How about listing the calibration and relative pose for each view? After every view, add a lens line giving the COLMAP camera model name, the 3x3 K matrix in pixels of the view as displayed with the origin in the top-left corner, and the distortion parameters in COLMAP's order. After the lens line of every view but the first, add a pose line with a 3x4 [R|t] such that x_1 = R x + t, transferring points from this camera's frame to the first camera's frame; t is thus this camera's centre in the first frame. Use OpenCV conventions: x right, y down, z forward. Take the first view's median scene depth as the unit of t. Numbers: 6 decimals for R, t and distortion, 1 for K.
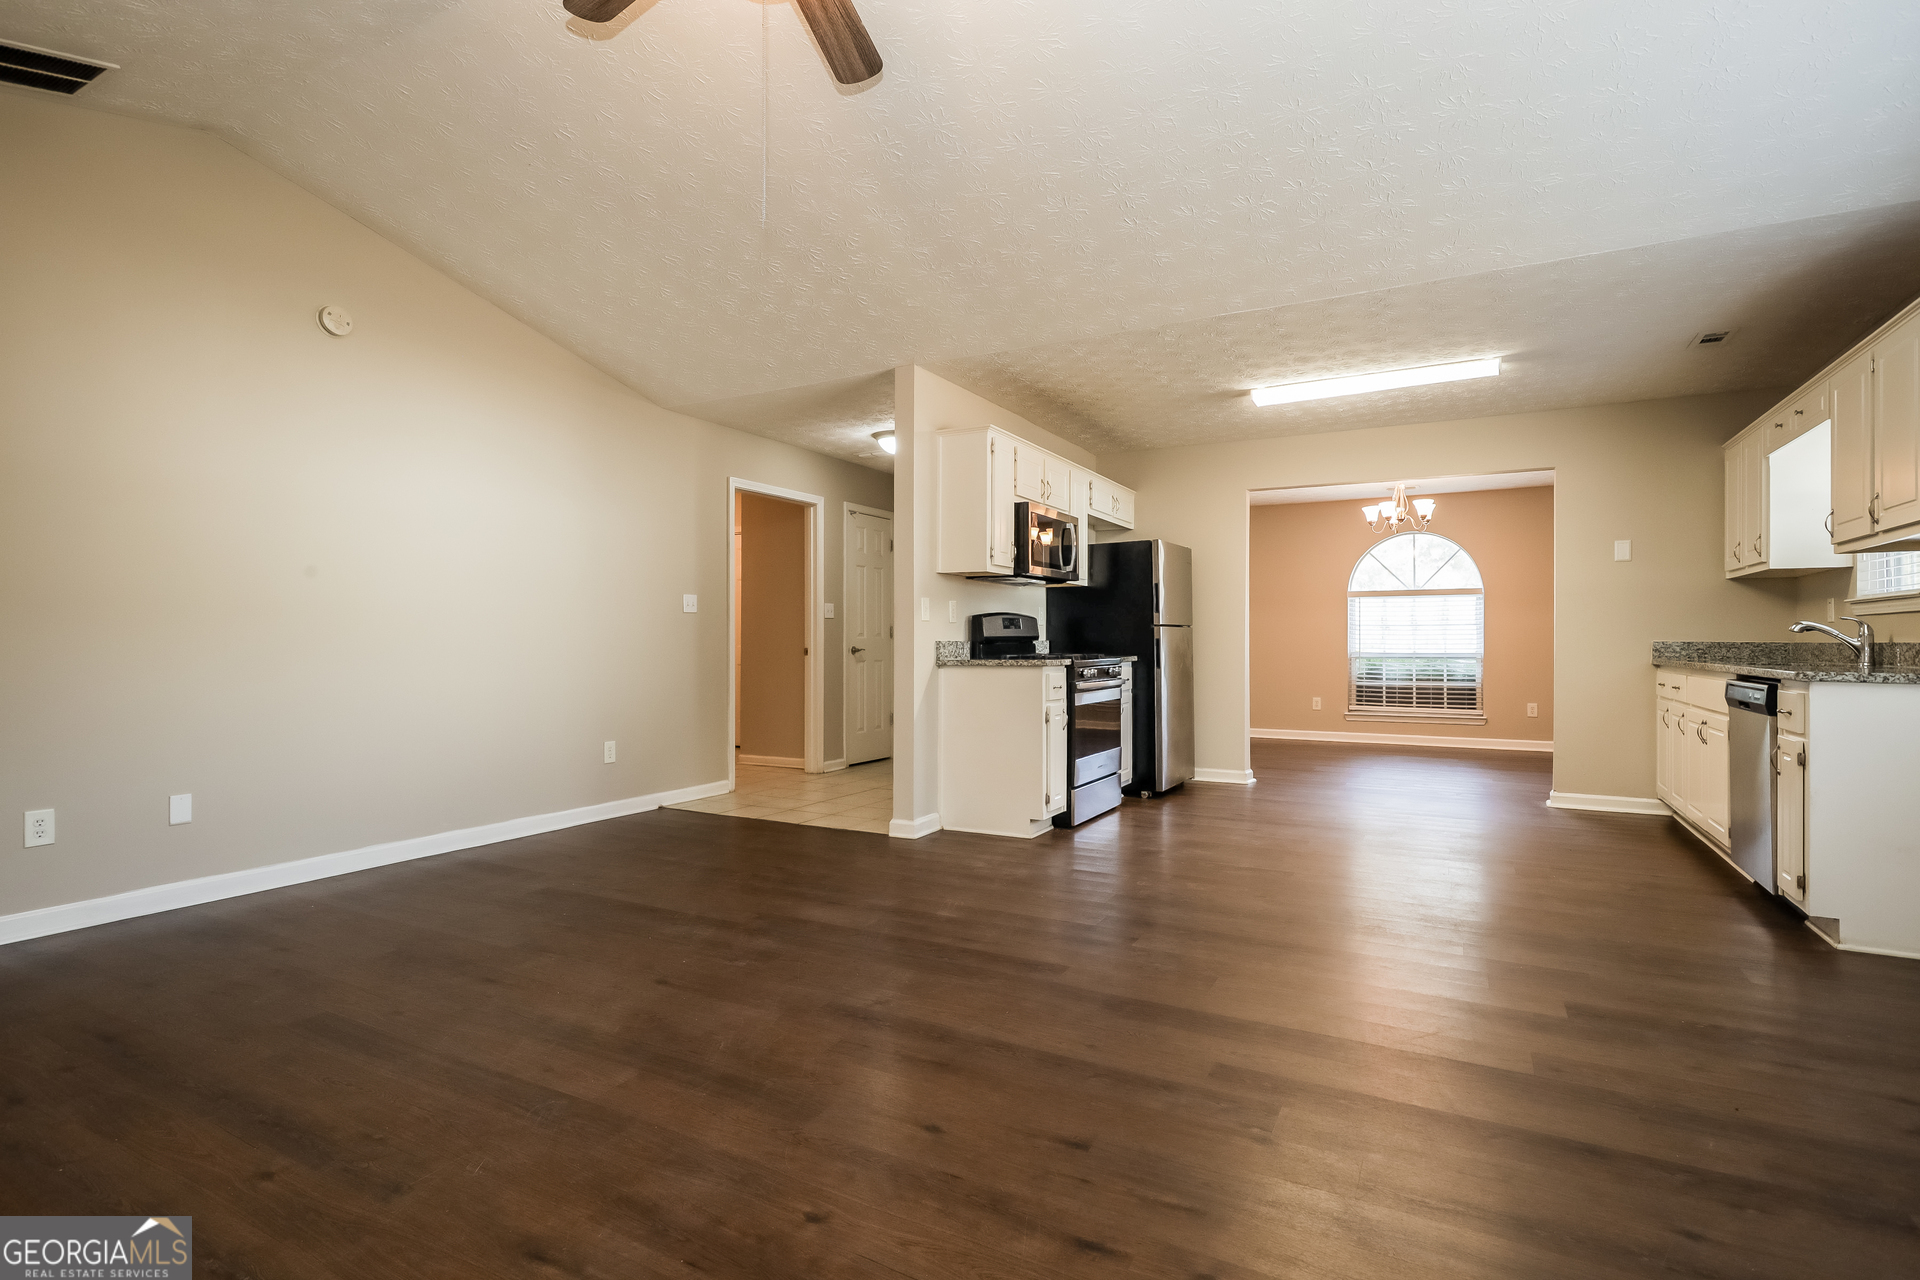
lens RADIAL K [[918.1, 0, 950.1], [0, 918.1, 641.4], [0, 0, 1]] dist [-0.005472, 0.005637]
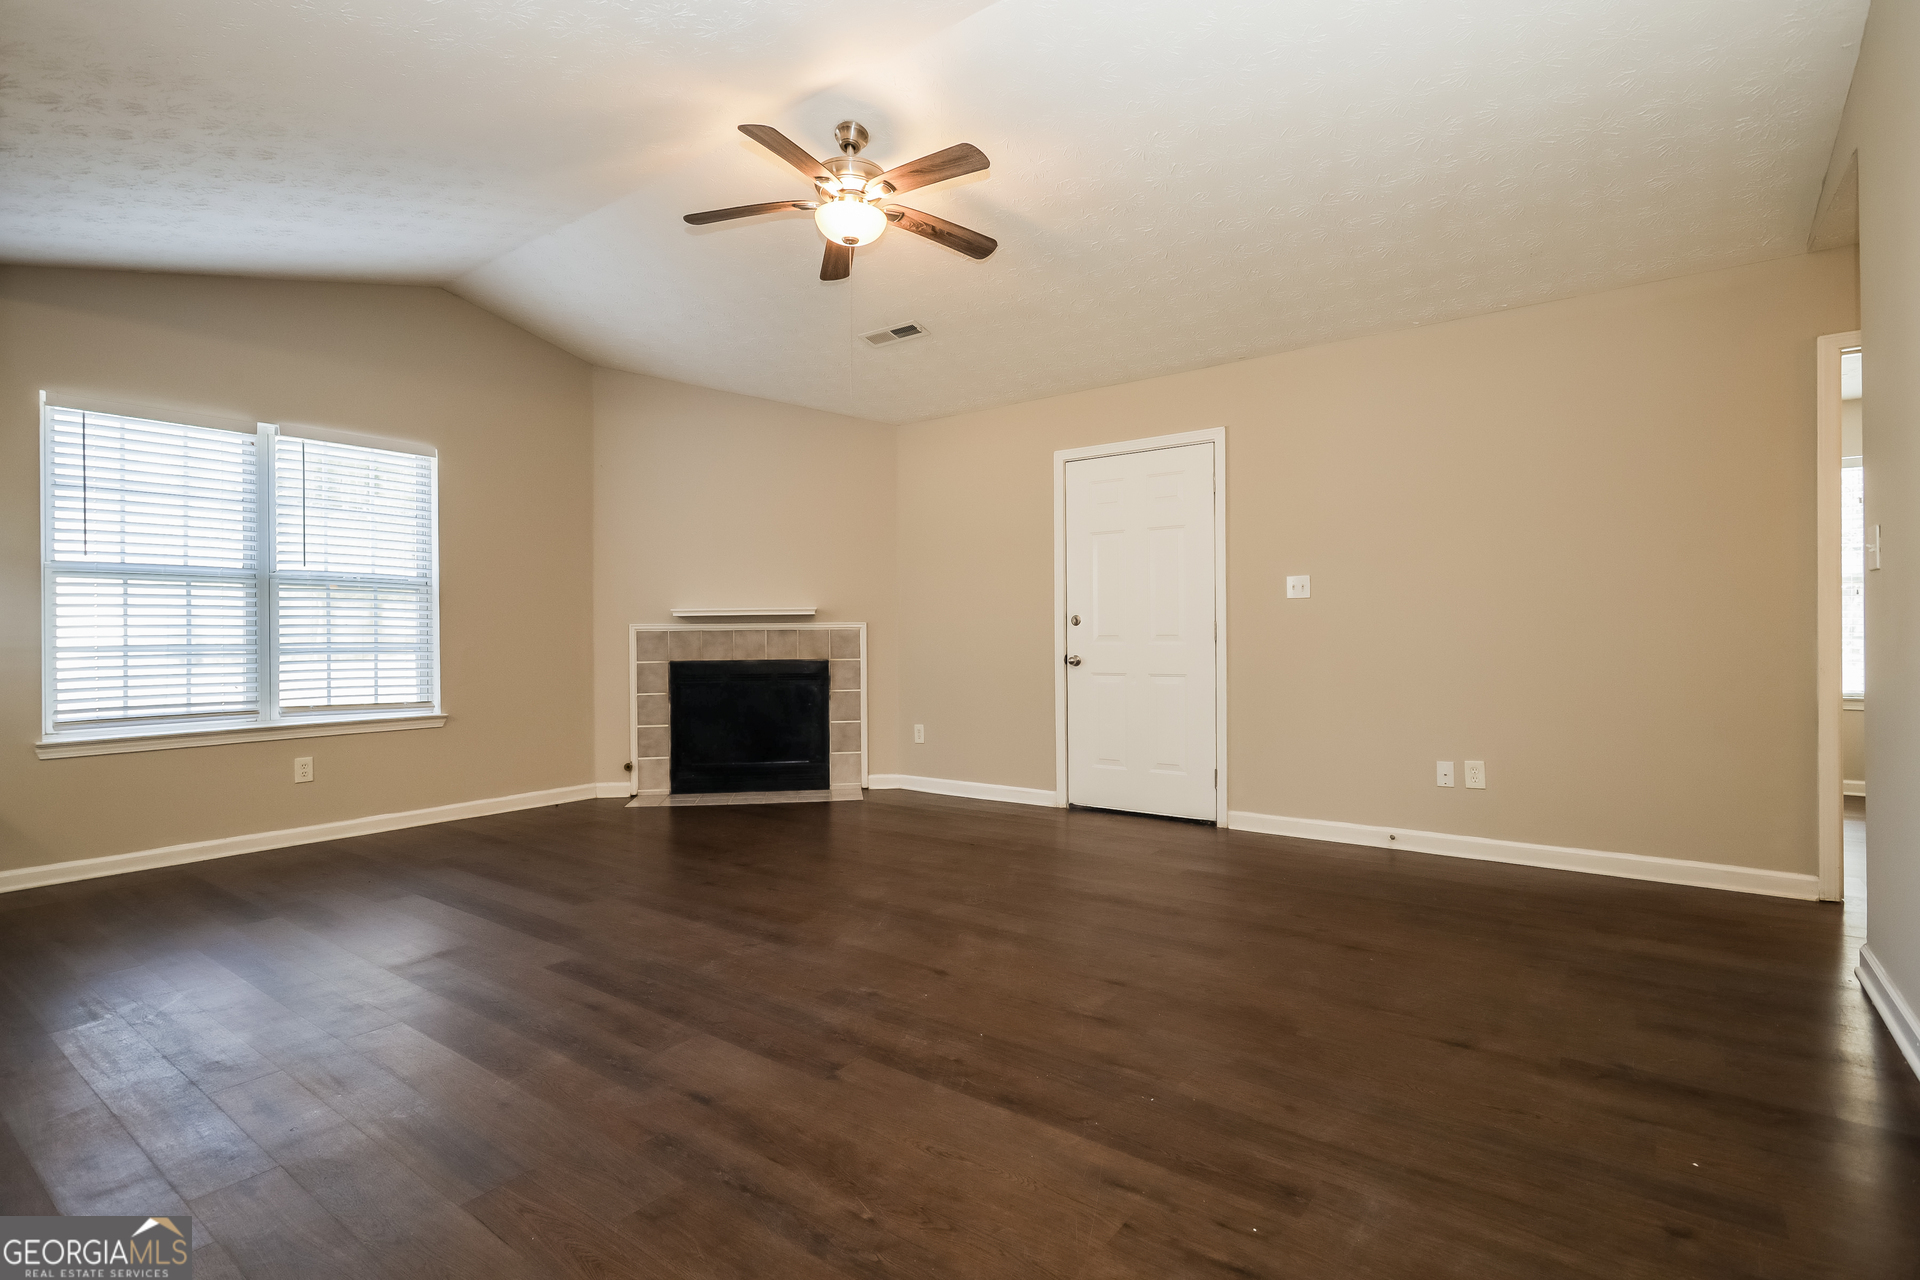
lens RADIAL K [[918.1, 0, 957.7], [0, 918.1, 640.9], [0, 0, 1]] dist [-0.005472, 0.005637]
pose [[-0.990452, 0.005149, 0.137759, -0.127285], [0.006370, 0.999944, 0.008421, -0.001723], [-0.137708, 0.009219, -0.990430, 0.536889]]
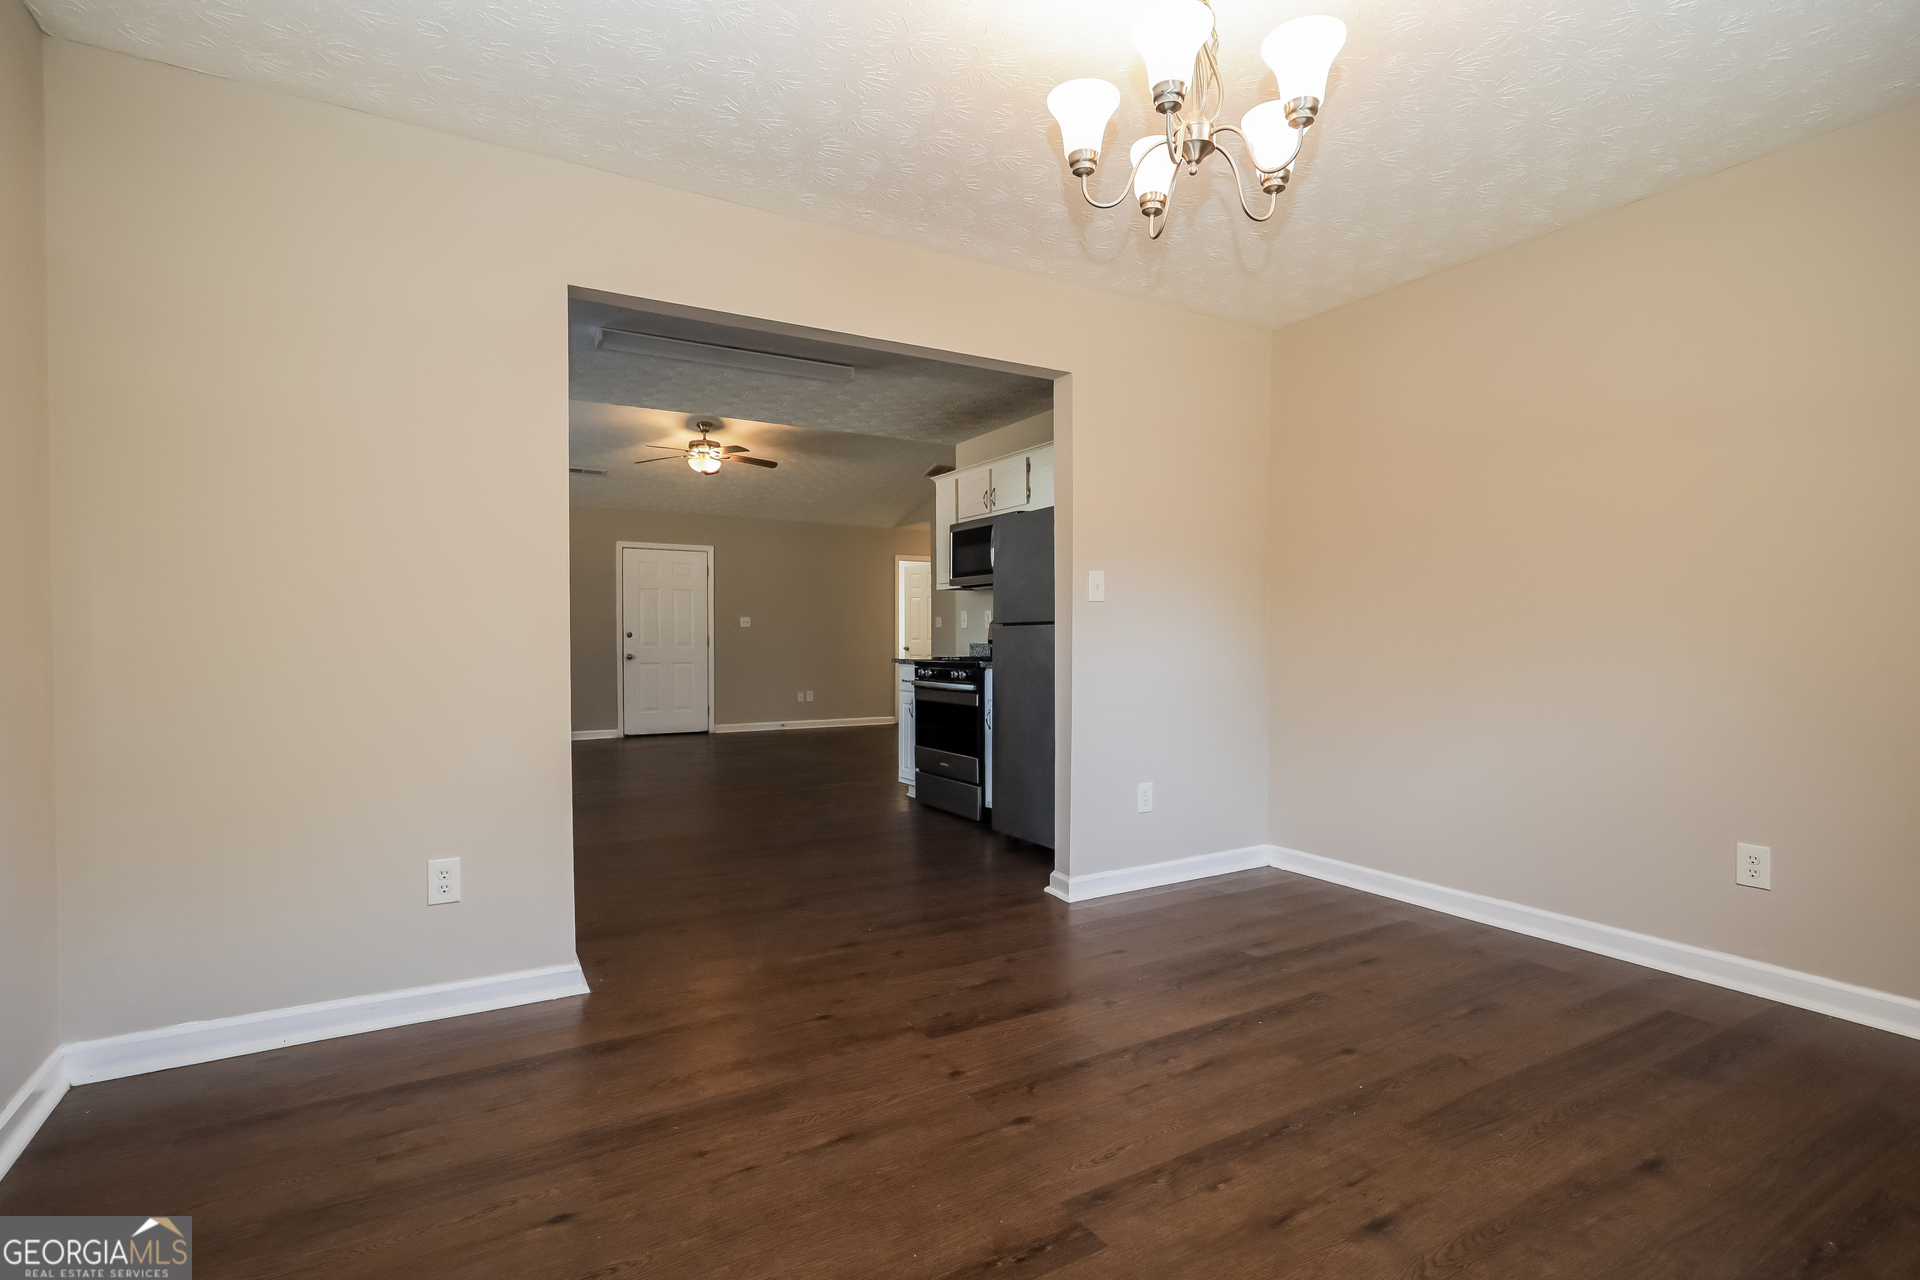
lens RADIAL K [[918.1, 0, 952.8], [0, 918.1, 646.8], [0, 0, 1]] dist [-0.005472, 0.005637]
pose [[-0.514575, 0.004586, -0.857433, 0.534059], [-0.001534, 0.999979, 0.006269, -0.002532], [0.857444, 0.004541, -0.514557, 0.798885]]
